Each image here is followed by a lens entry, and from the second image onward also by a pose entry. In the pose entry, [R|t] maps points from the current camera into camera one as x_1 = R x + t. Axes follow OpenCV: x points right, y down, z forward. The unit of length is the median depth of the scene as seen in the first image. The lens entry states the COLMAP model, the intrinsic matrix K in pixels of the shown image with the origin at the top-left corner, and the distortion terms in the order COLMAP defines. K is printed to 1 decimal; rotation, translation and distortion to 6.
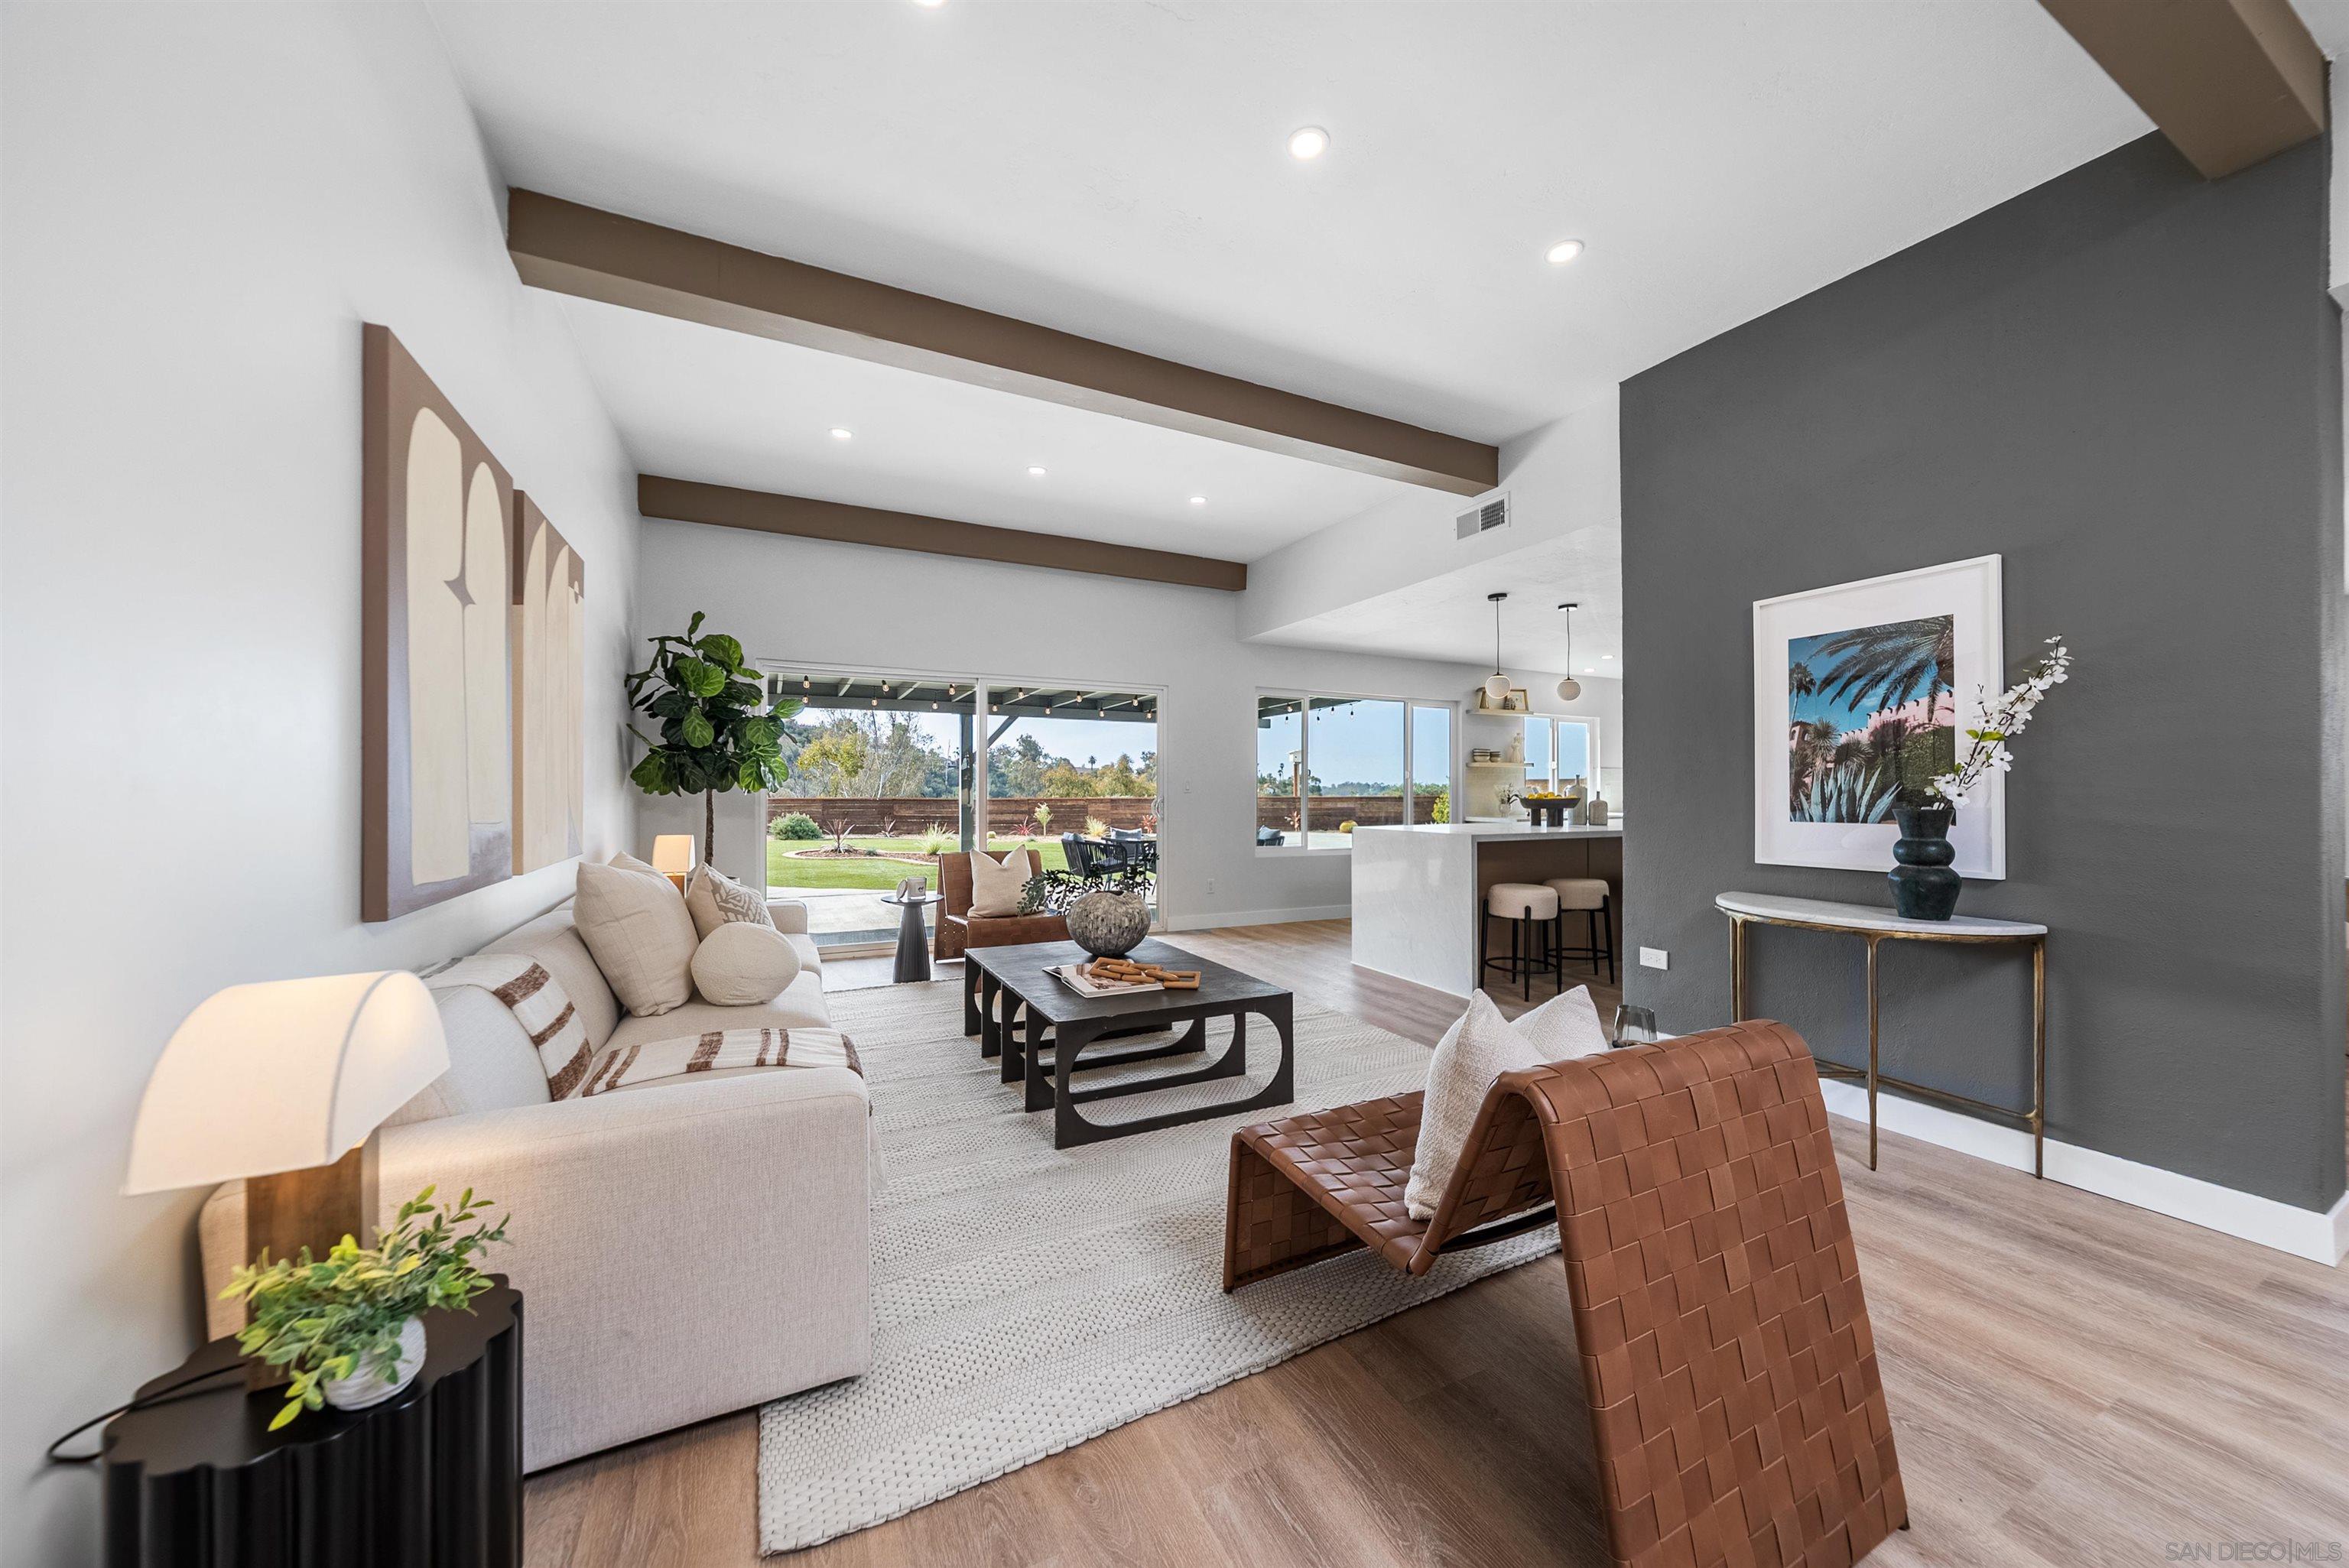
lens RADIAL K [[822.4, 0, 1182.3], [0, 822.4, 791.7], [0, 0, 1]] dist [0.001621, -0.000586]
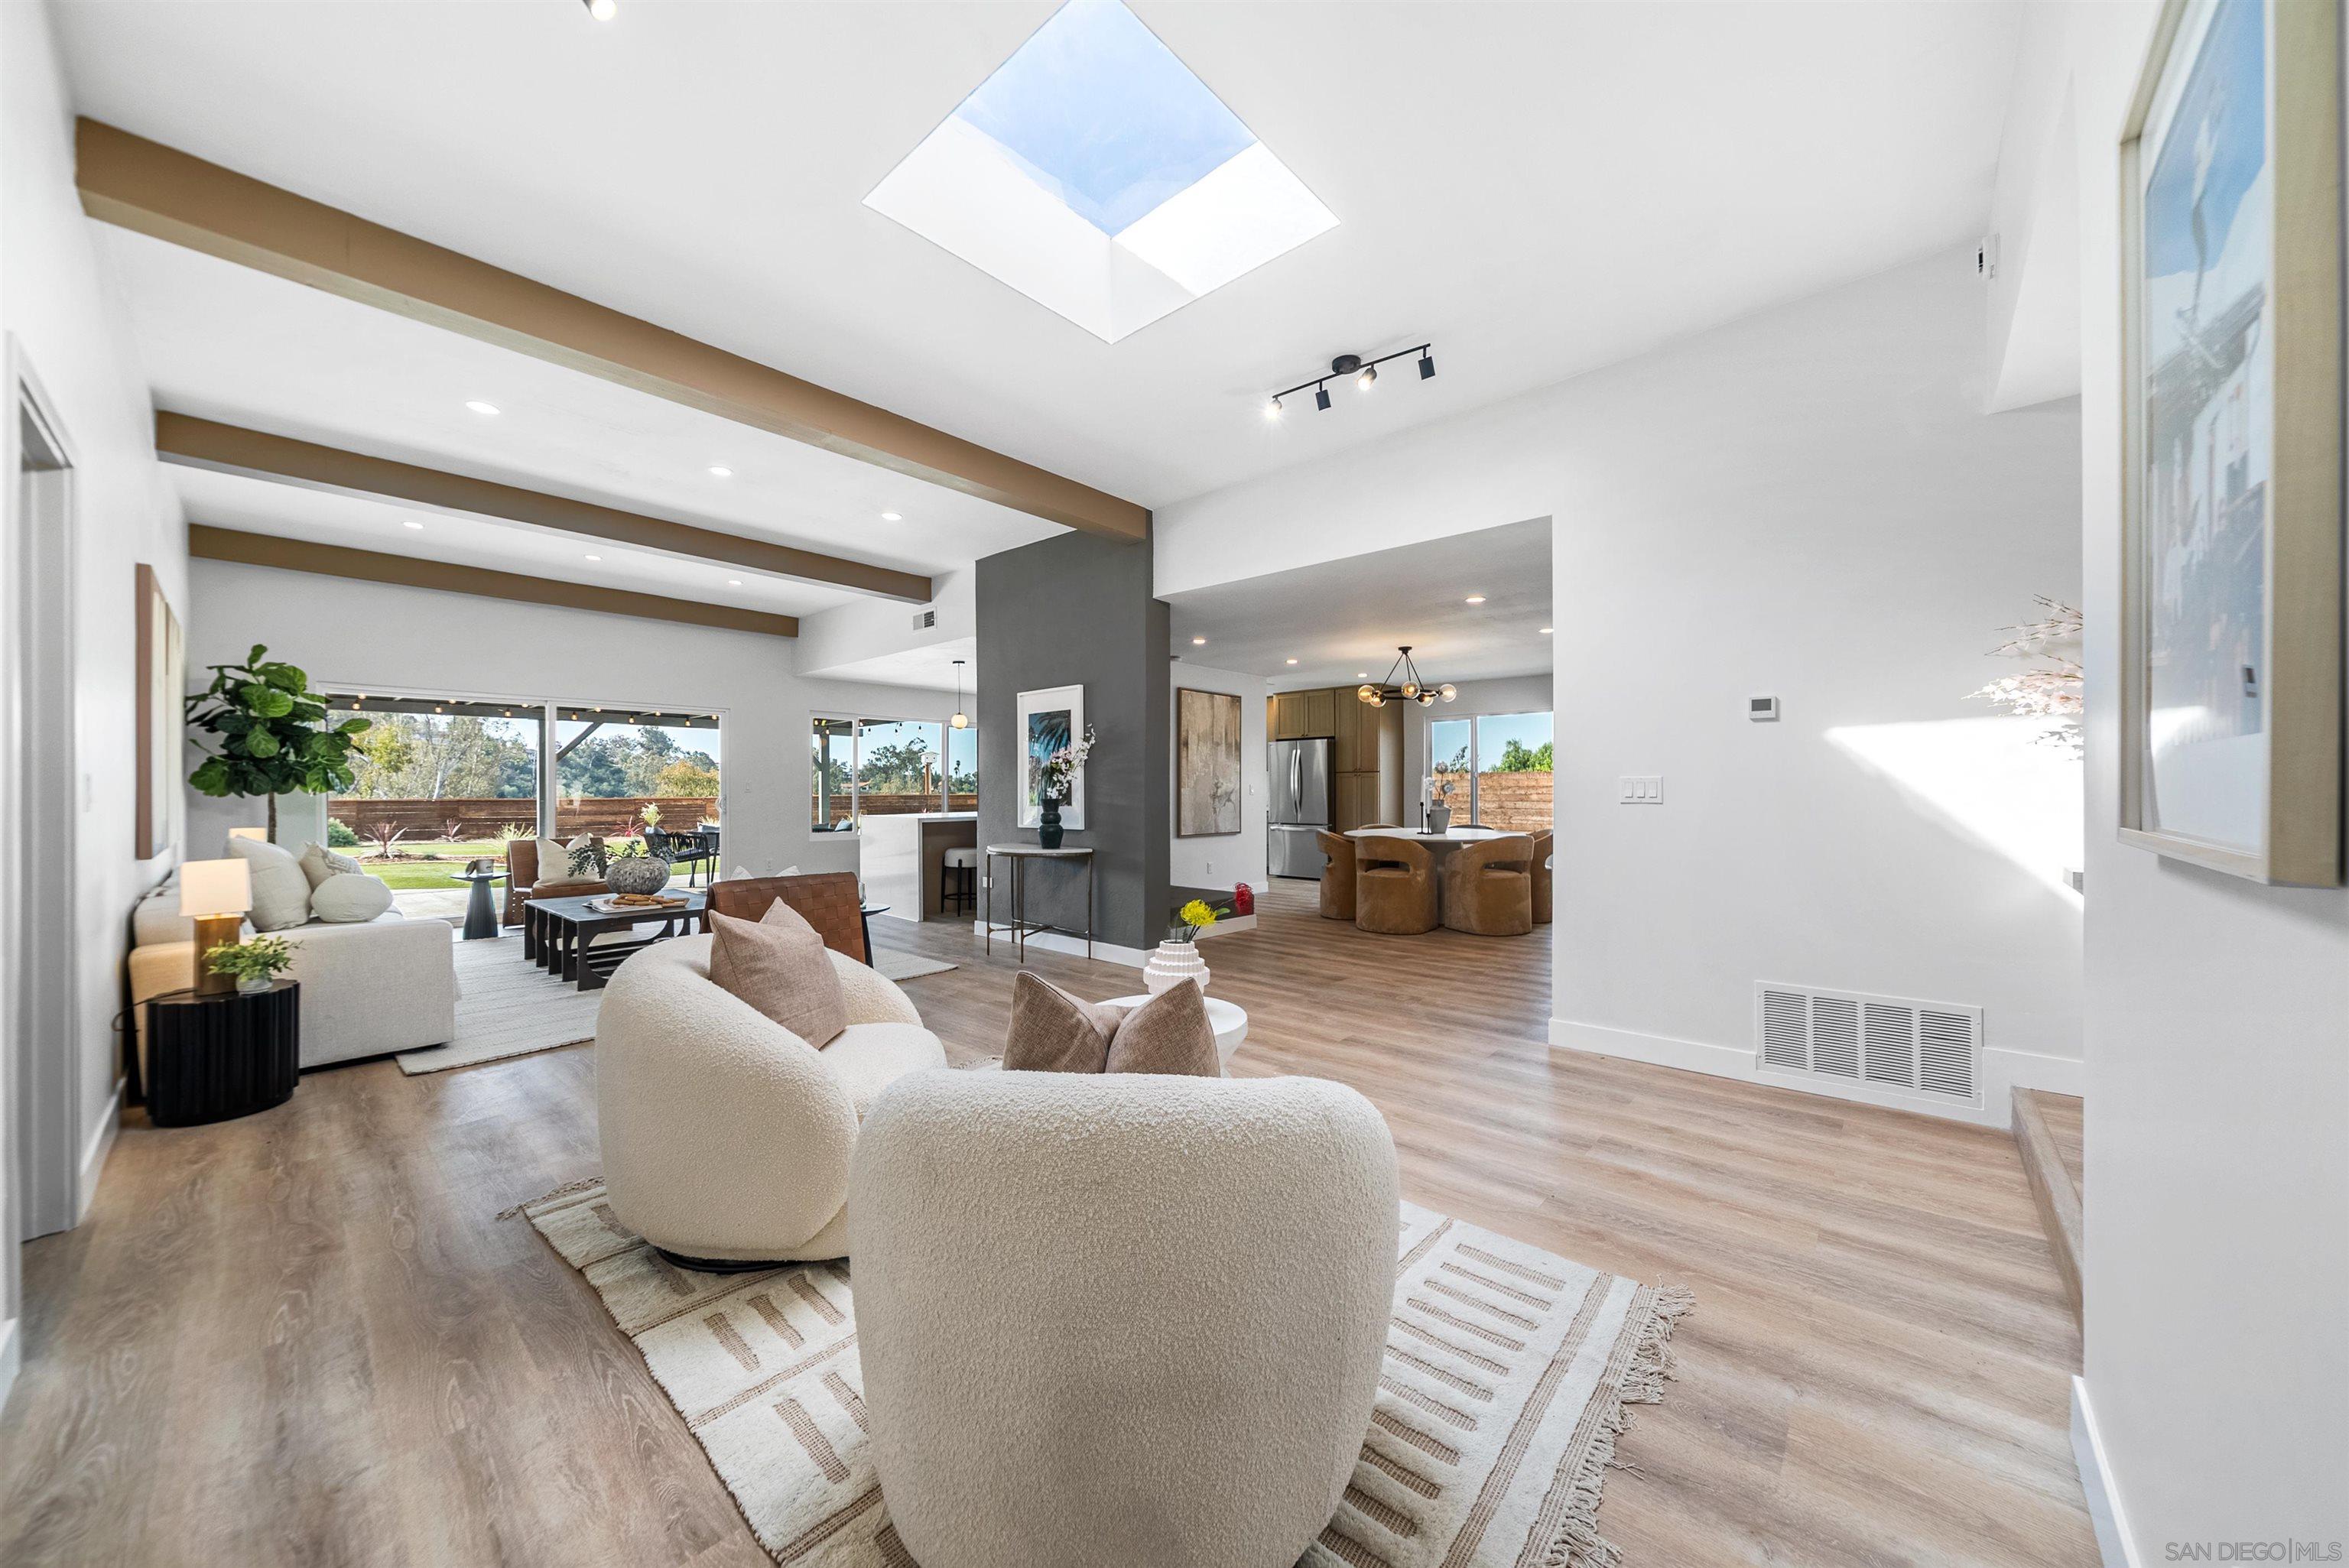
lens RADIAL K [[822.4, 0, 1175.8], [0, 822.4, 786.1], [0, 0, 1]] dist [0.001621, -0.000586]
pose [[0.928619, -0.002989, 0.371023, 0.212820], [0.004462, 0.999985, -0.003113, -0.002055], [-0.371008, 0.004546, 0.928618, -0.626110]]
